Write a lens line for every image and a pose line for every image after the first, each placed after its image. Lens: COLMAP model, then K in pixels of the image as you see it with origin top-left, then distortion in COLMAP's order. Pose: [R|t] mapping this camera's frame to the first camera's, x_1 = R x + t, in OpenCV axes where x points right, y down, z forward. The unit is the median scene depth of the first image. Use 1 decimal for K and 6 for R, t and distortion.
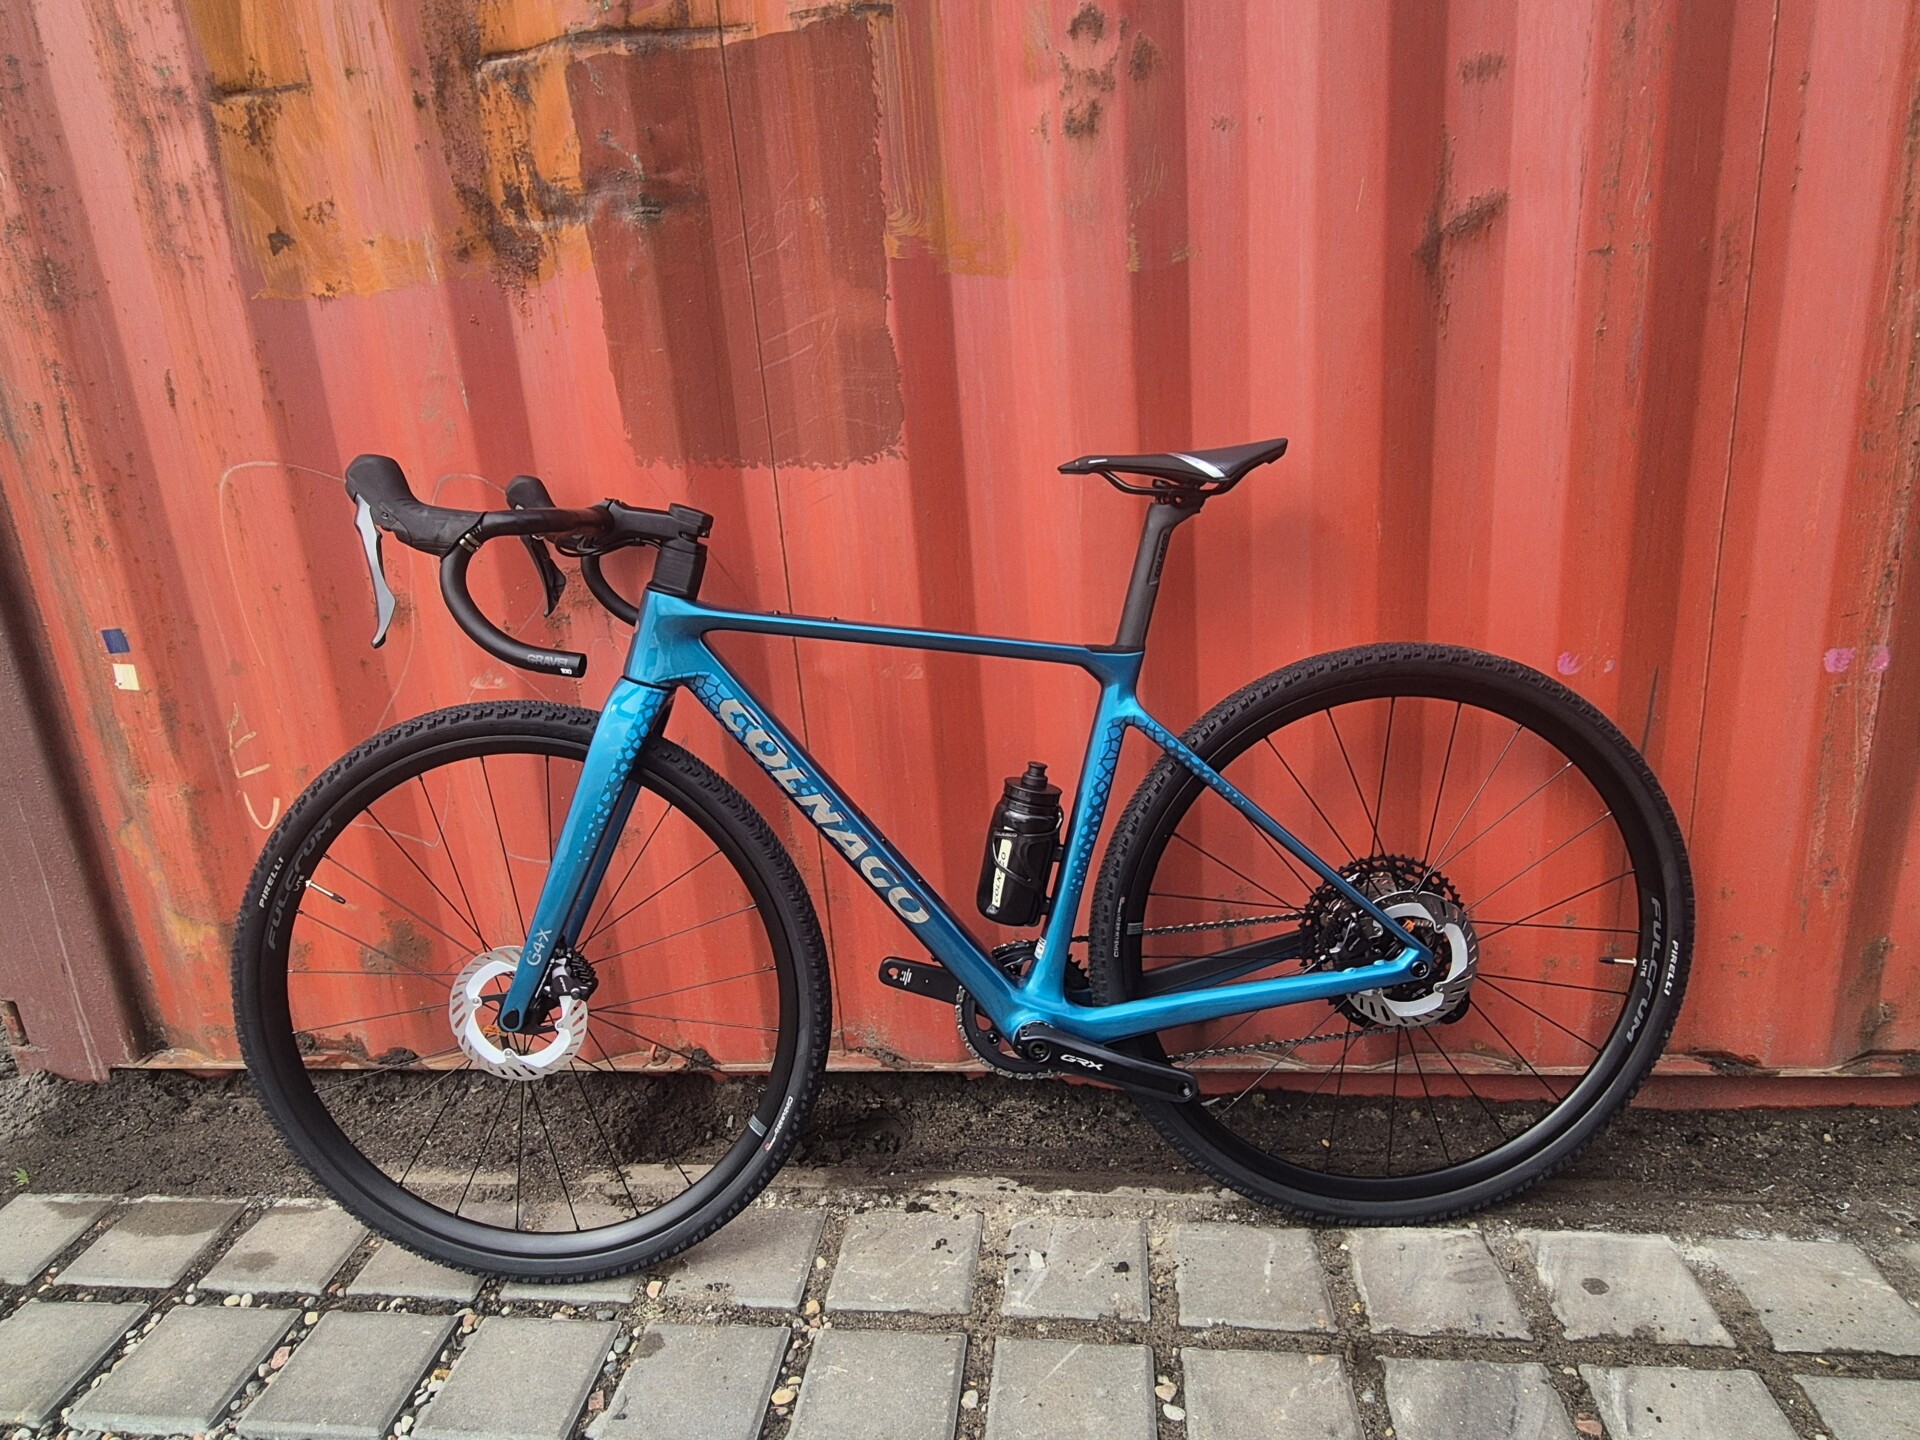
lens RADIAL K [[1216.7, 0, 931.2], [0, 1216.7, 718.1], [0, 0, 1]] dist [0.006525, -0.003496]
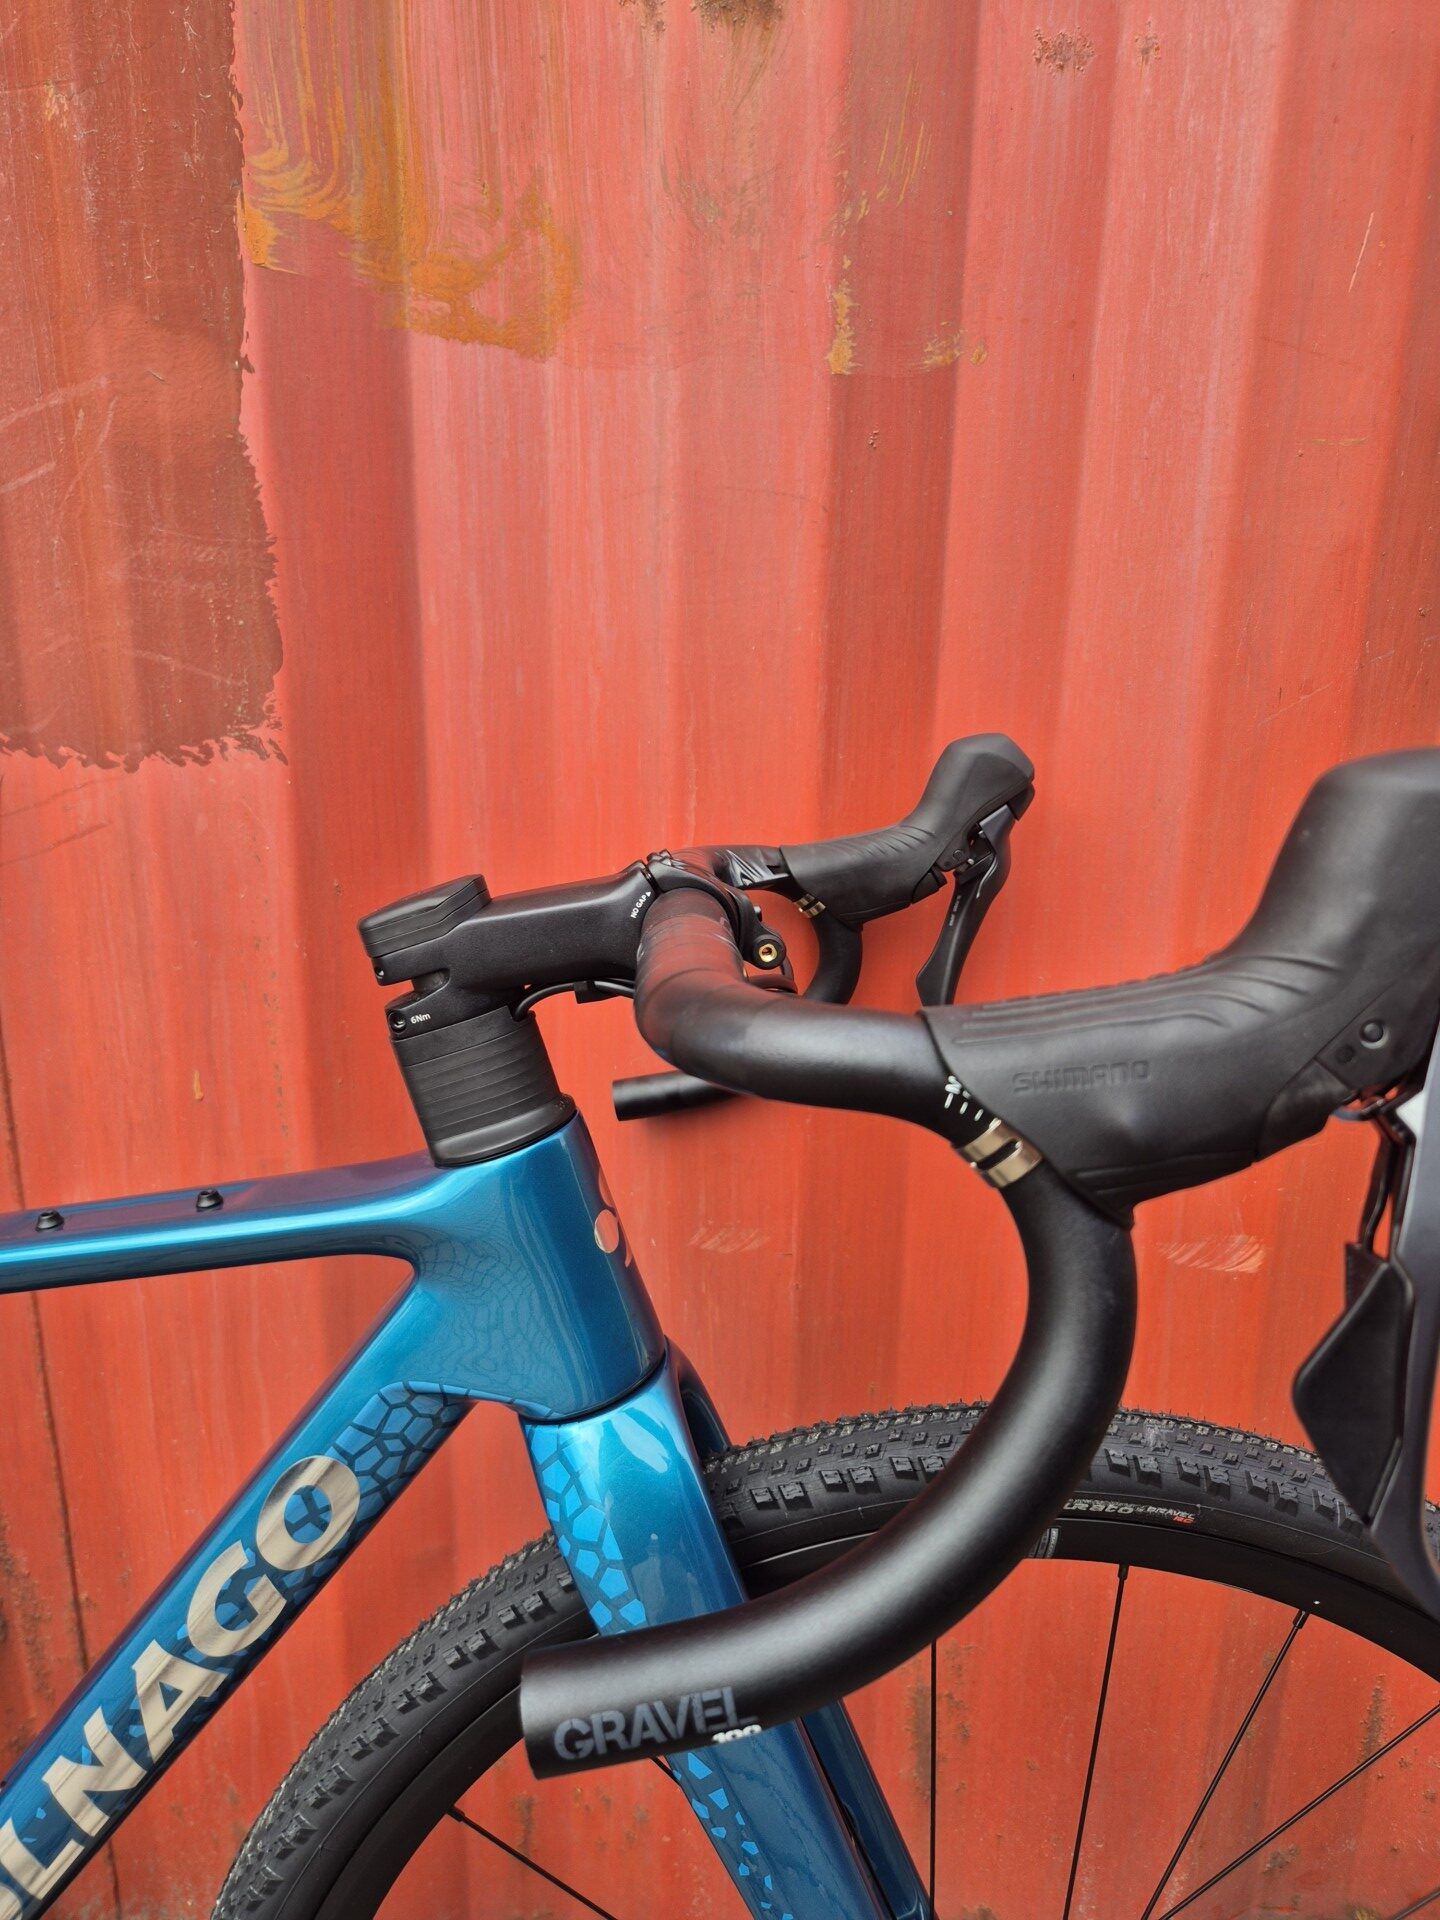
lens RADIAL K [[1308.7, 0, 697.8], [0, 1308.7, 923.6], [0, 0, 1]] dist [0.057427, -0.057899]
pose [[0.980025, 0.047790, 0.193048, 0.035731], [-0.040838, 0.998371, -0.039833, -0.148686], [-0.194637, 0.031154, 0.980380, 0.545027]]
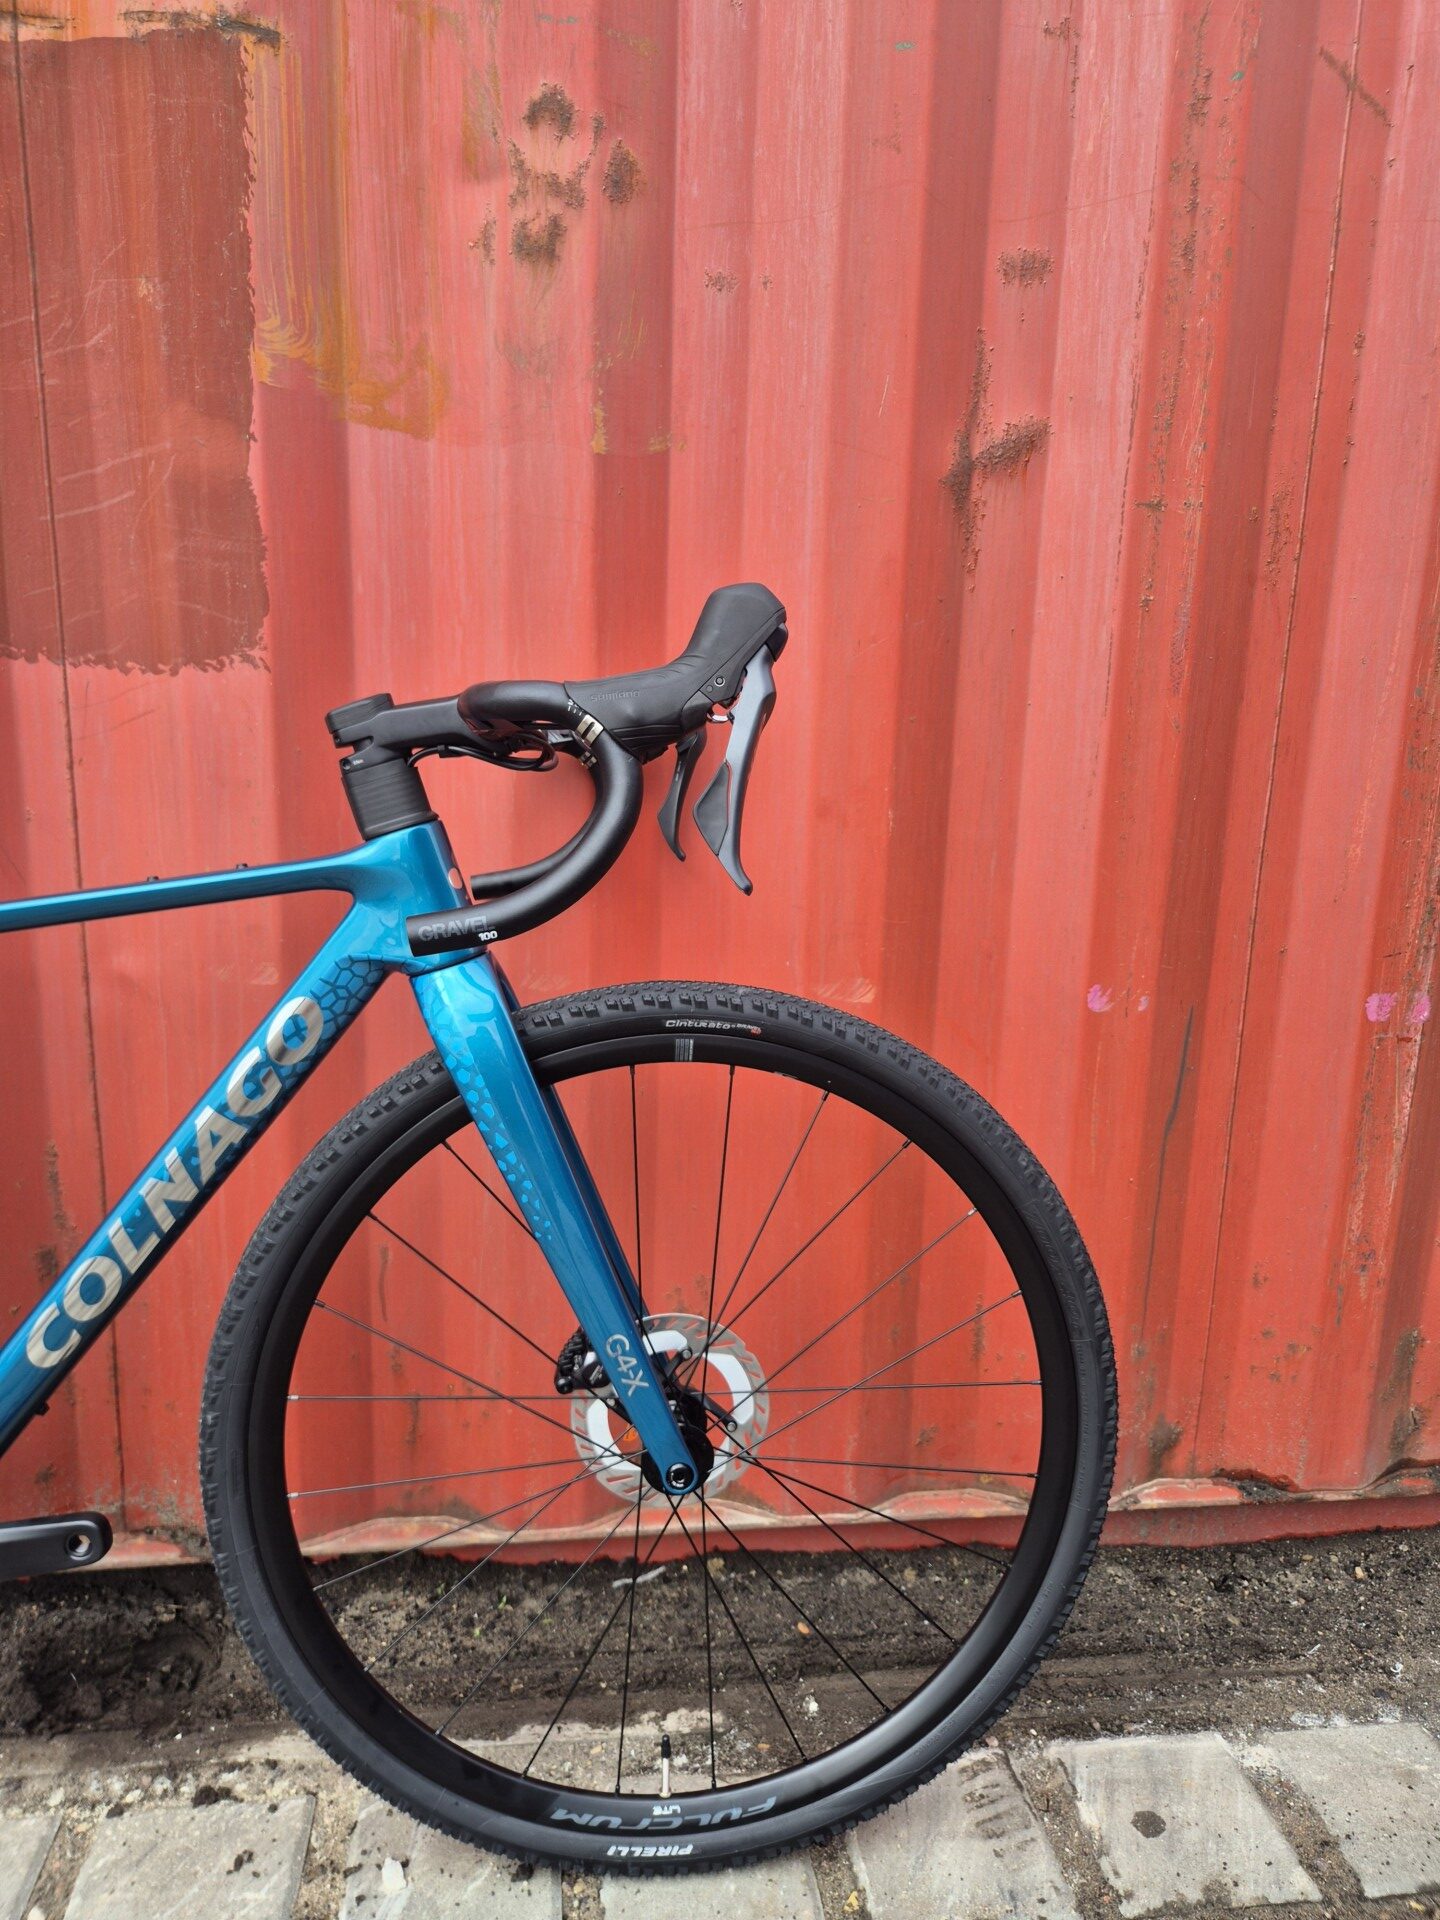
lens RADIAL K [[1293.0, 0, 708.6], [0, 1293.0, 926.8], [0, 0, 1]] dist [0.054280, -0.047453]
pose [[0.961336, 0.056876, 0.269441, 0.030407], [-0.029766, 0.994168, -0.103658, 0.006079], [-0.273765, 0.091630, 0.957422, 0.230700]]
